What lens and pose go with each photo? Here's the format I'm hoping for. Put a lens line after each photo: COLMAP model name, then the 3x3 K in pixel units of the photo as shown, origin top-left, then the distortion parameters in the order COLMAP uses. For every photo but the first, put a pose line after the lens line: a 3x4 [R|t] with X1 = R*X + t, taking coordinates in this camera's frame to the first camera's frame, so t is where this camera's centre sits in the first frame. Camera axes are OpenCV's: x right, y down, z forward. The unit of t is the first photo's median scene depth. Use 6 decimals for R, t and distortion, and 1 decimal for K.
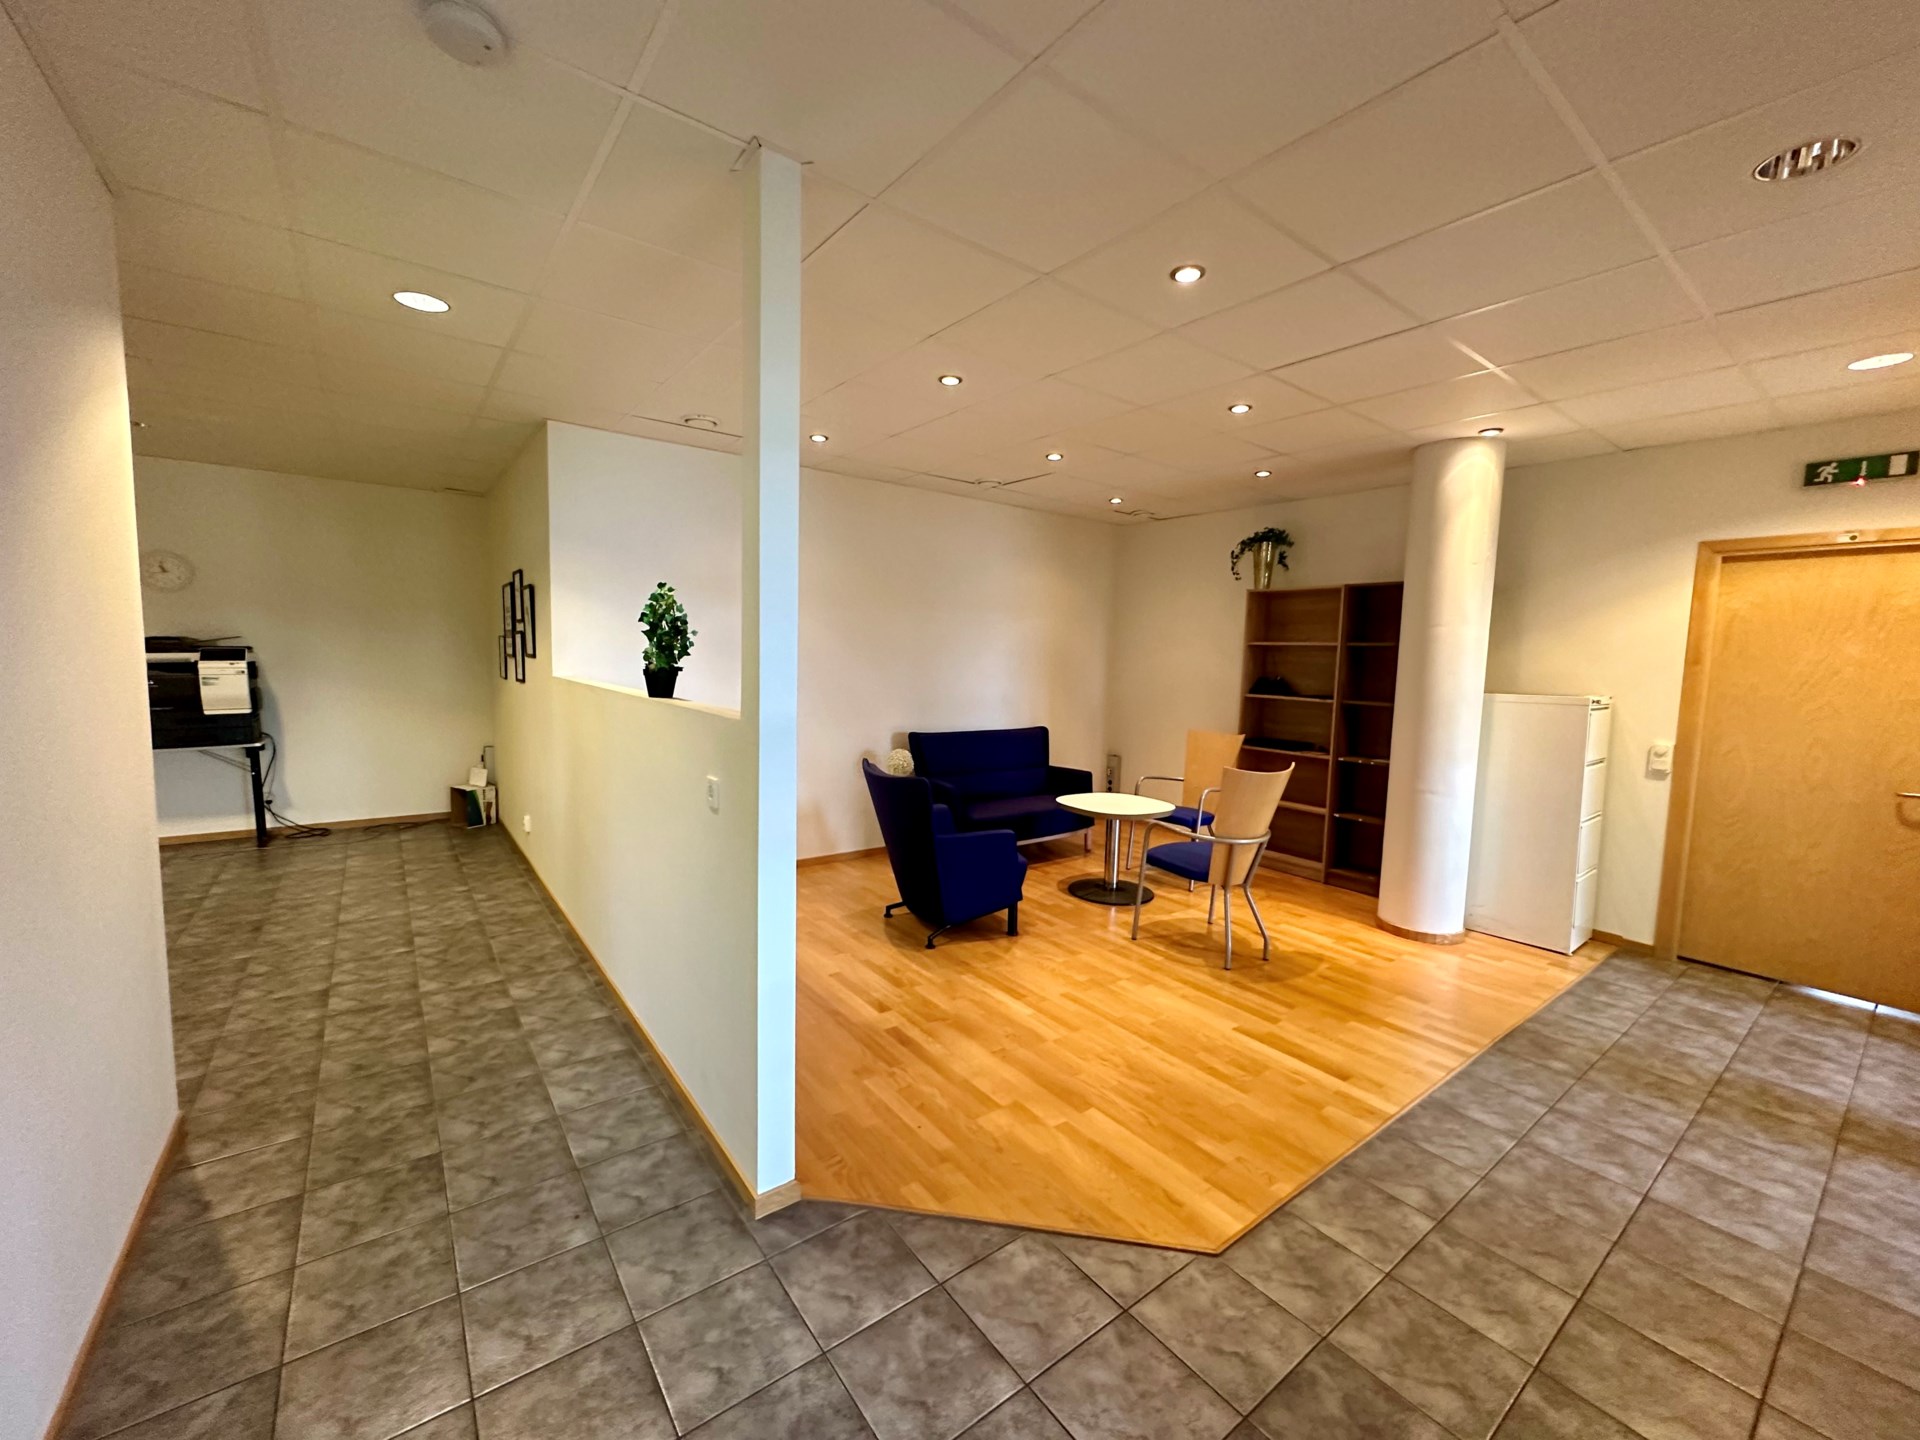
lens RADIAL K [[768.9, 0, 950.8], [0, 768.9, 720.2], [0, 0, 1]] dist [-0.001203, -0.000348]
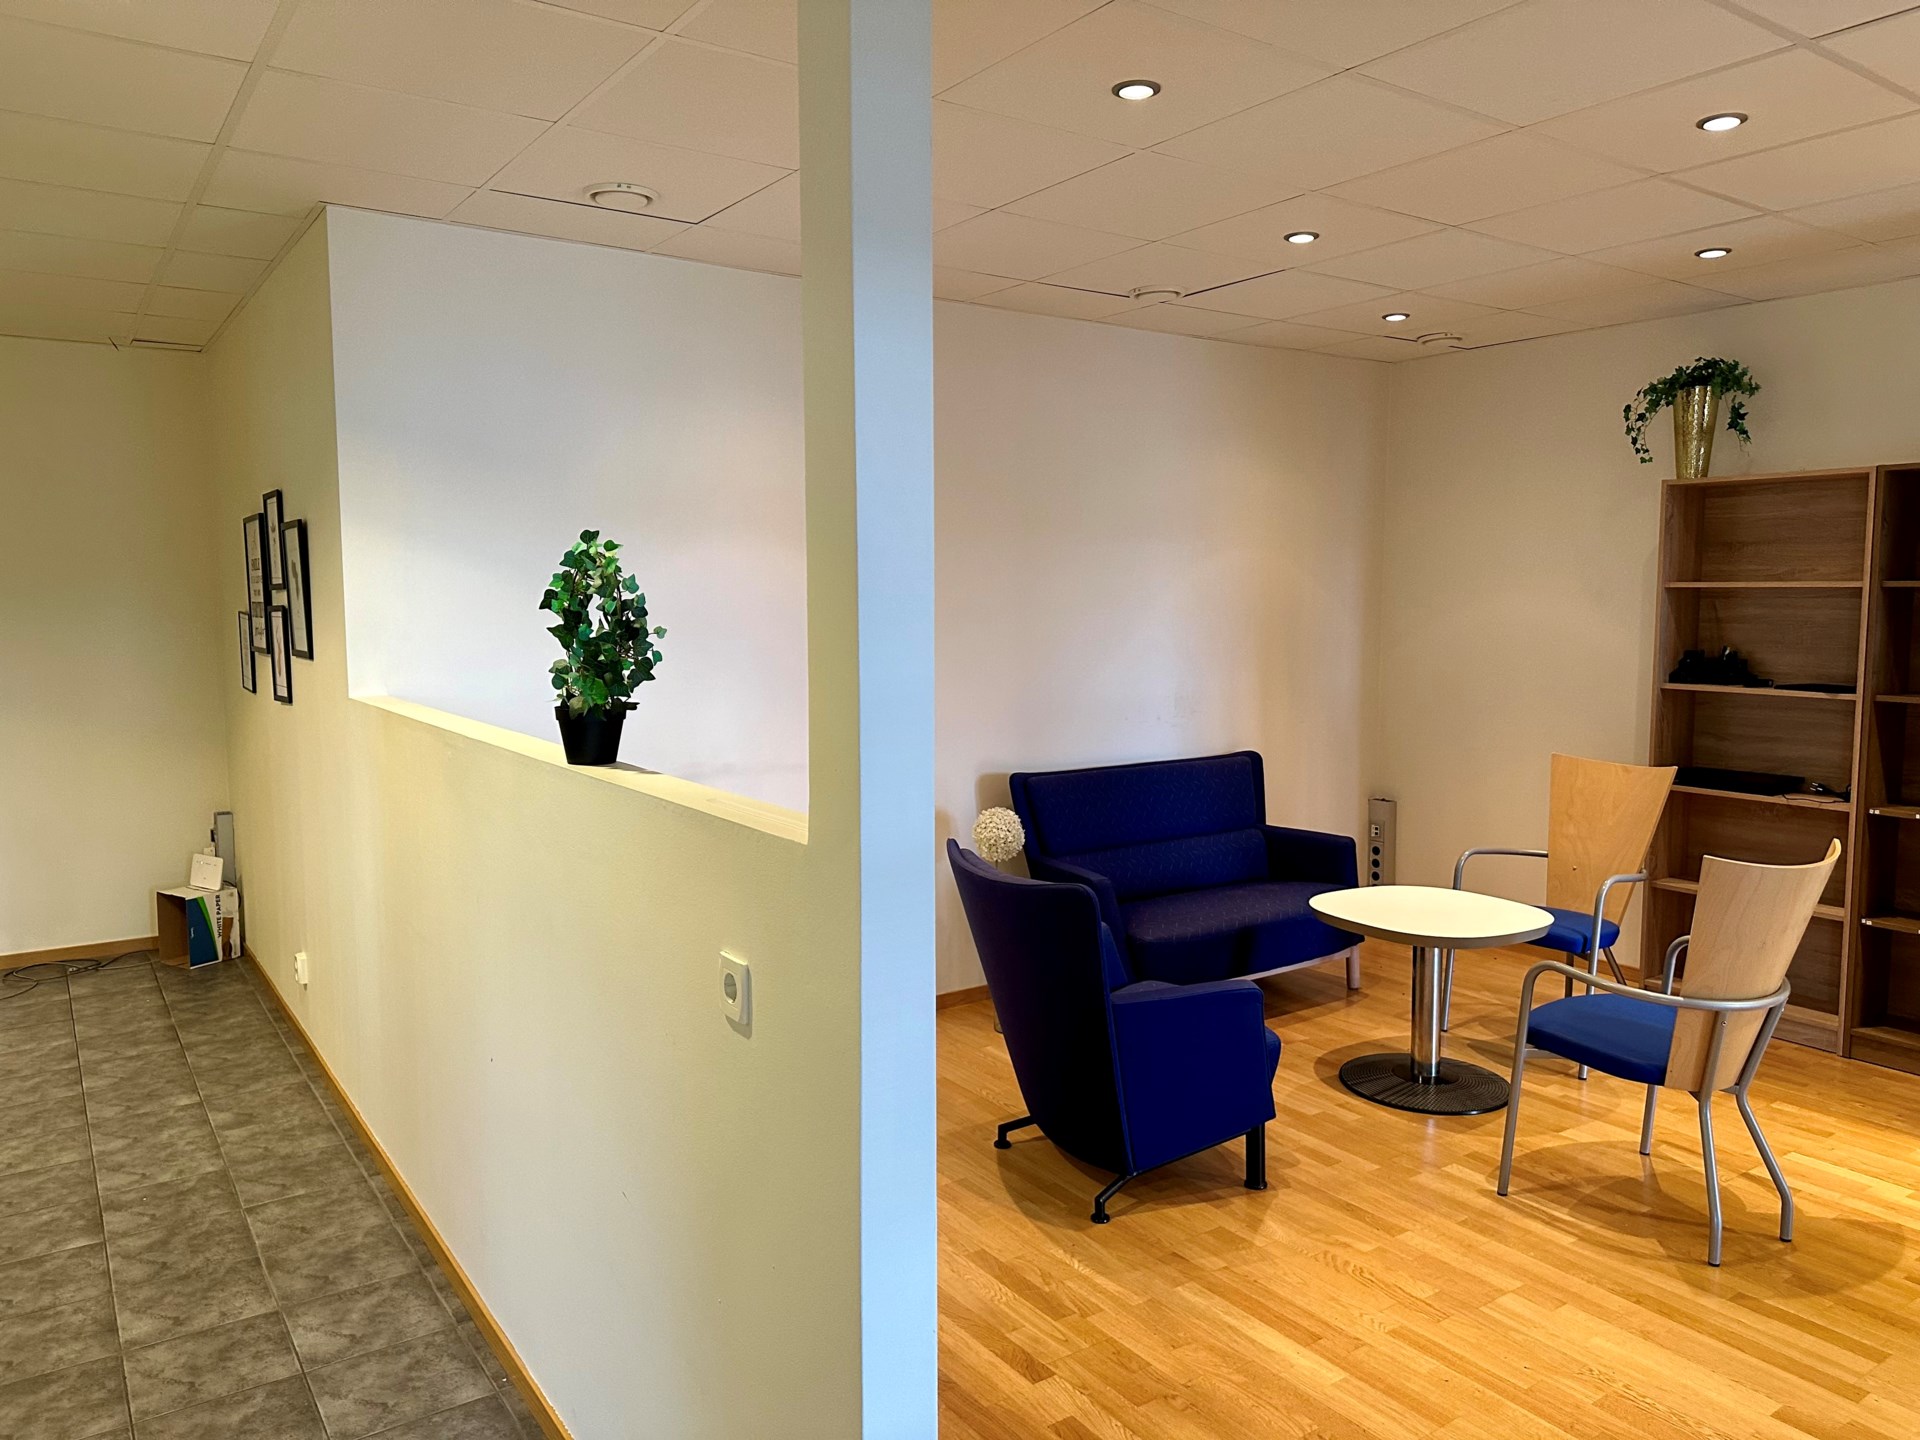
lens RADIAL K [[1349.7, 0, 953.0], [0, 1349.7, 715.4], [0, 0, 1]] dist [0.049430, -0.060200]
pose [[0.998789, -0.025781, -0.041909, -0.073541], [0.025865, 0.999664, 0.001469, -0.037073], [0.041857, -0.002551, 0.999120, 0.099349]]
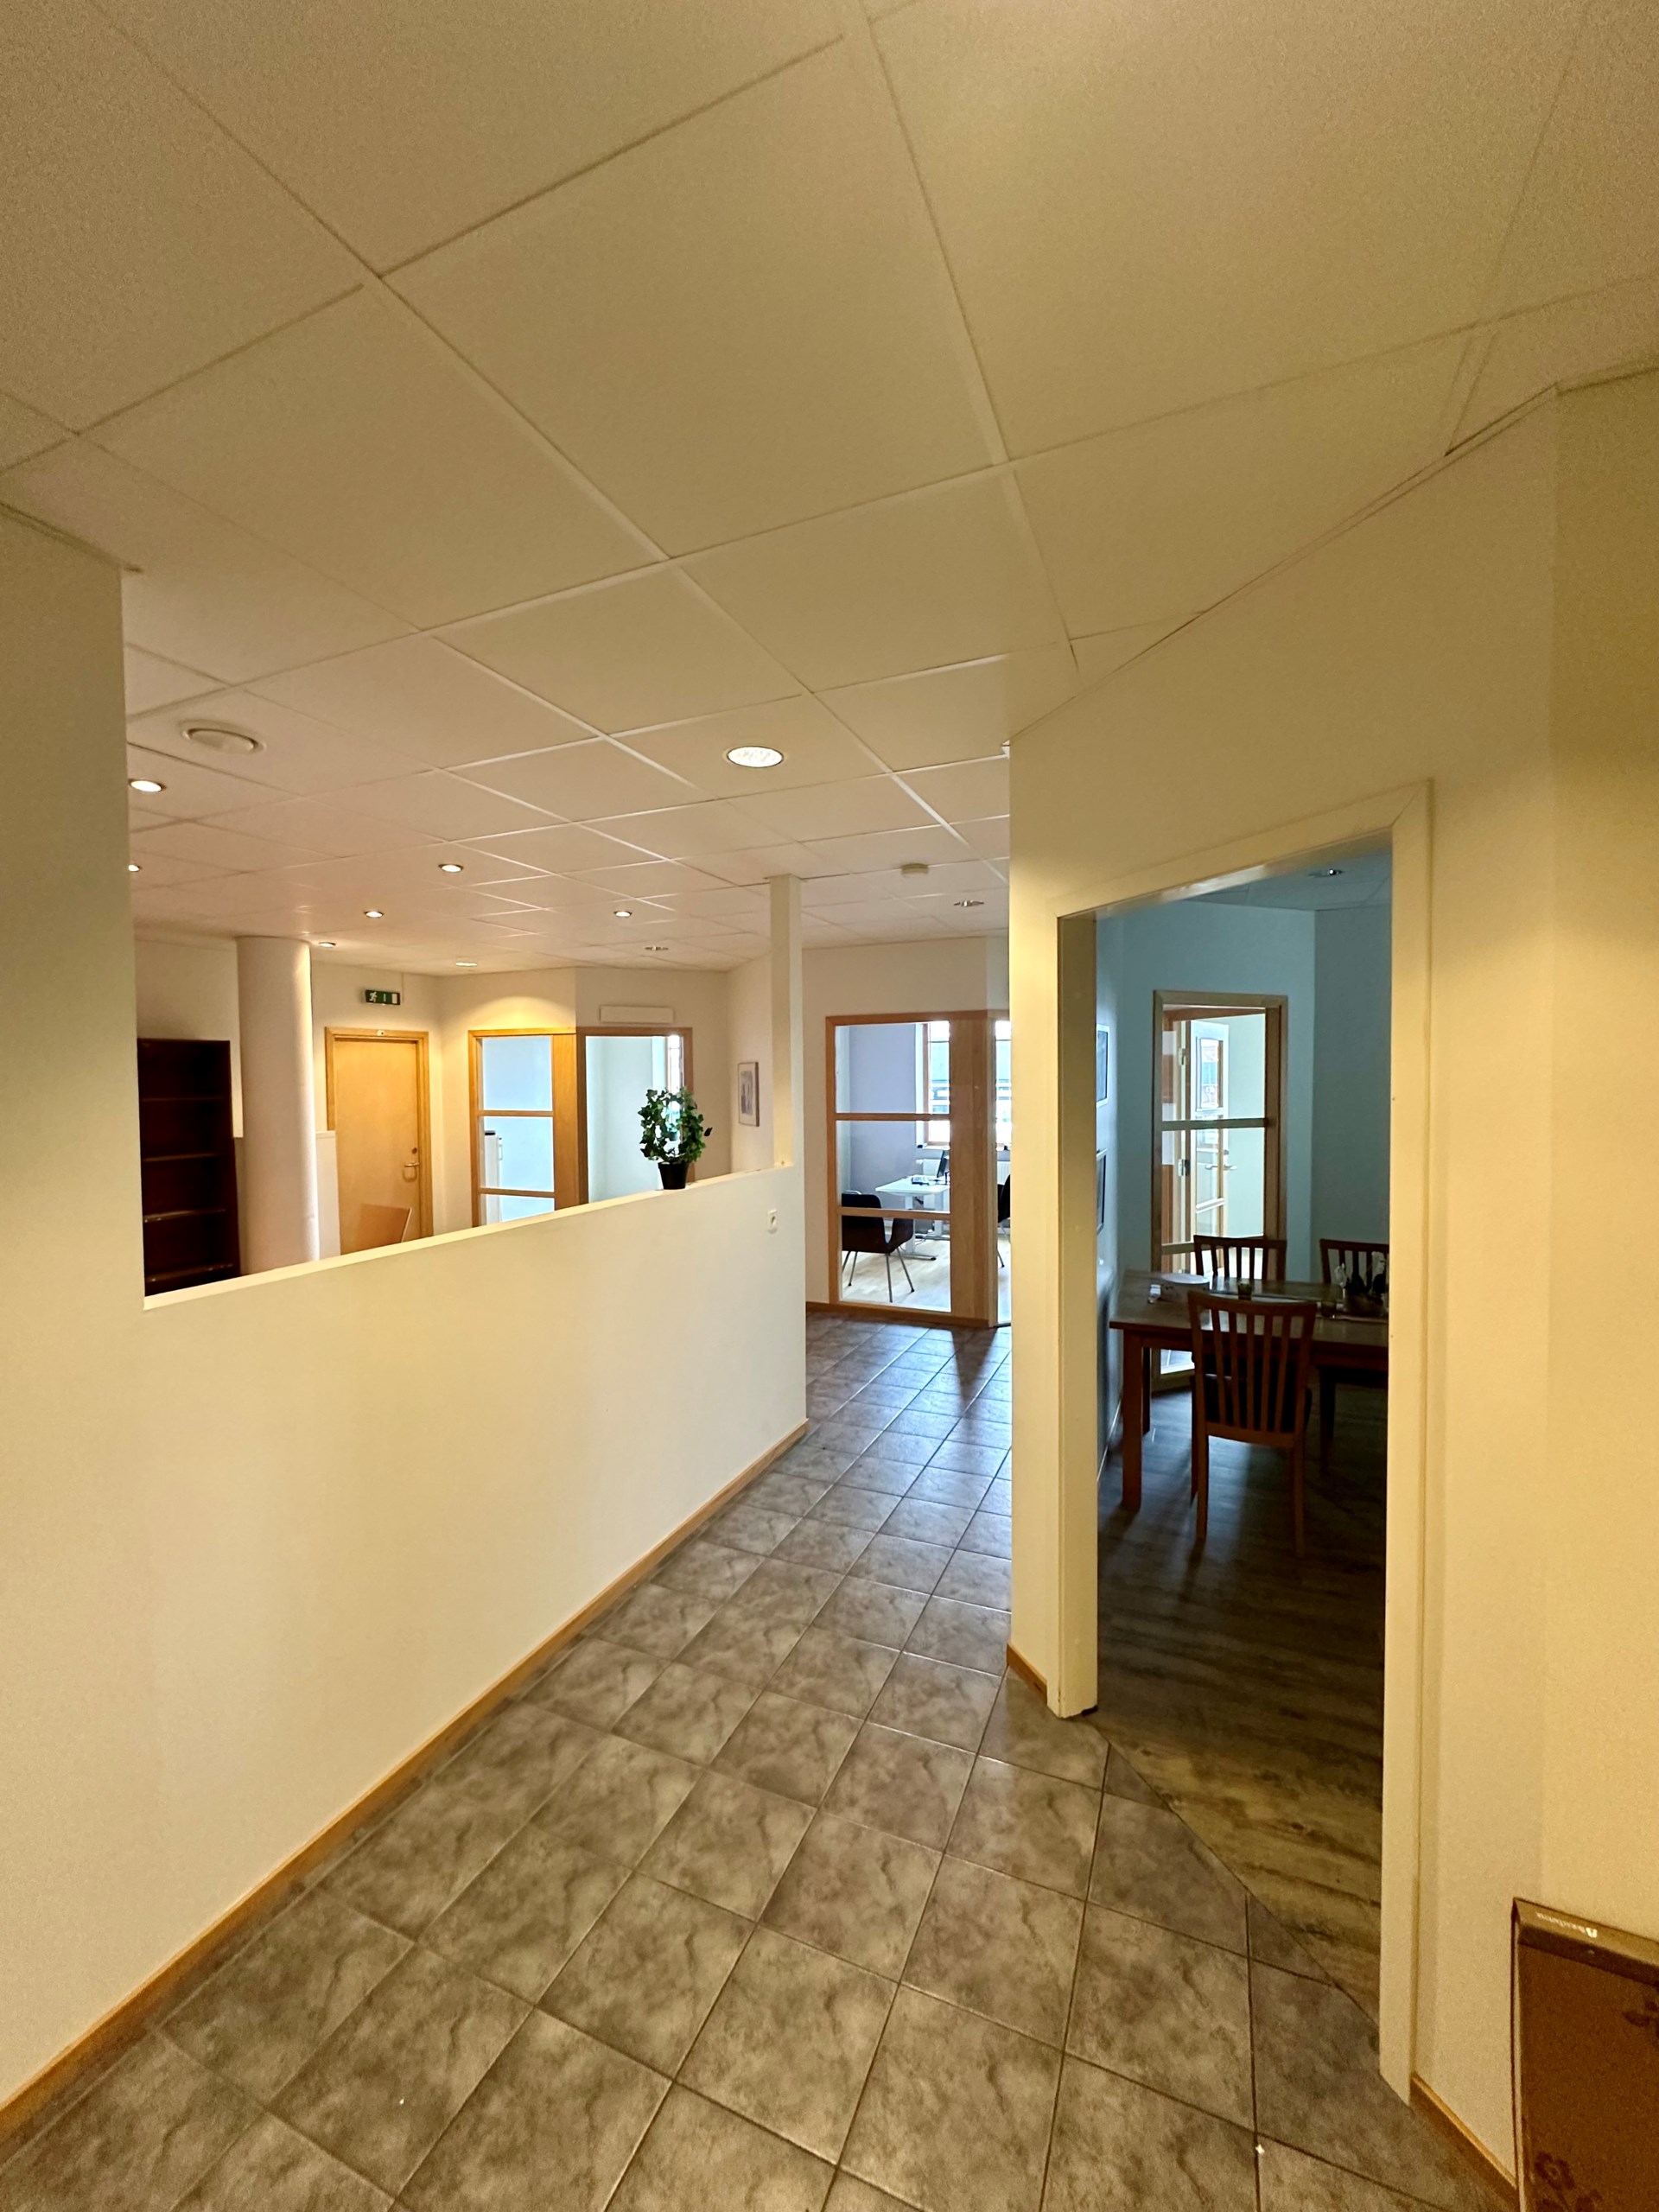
lens RADIAL K [[885.8, 0, 825.8], [0, 885.8, 1107.8], [0, 0, 1]] dist [-0.001203, -0.000348]
pose [[-0.493181, -0.057455, 0.868027, -1.023337], [0.072581, 0.991620, 0.106873, -0.173610], [-0.866894, 0.115710, -0.484878, 0.934411]]
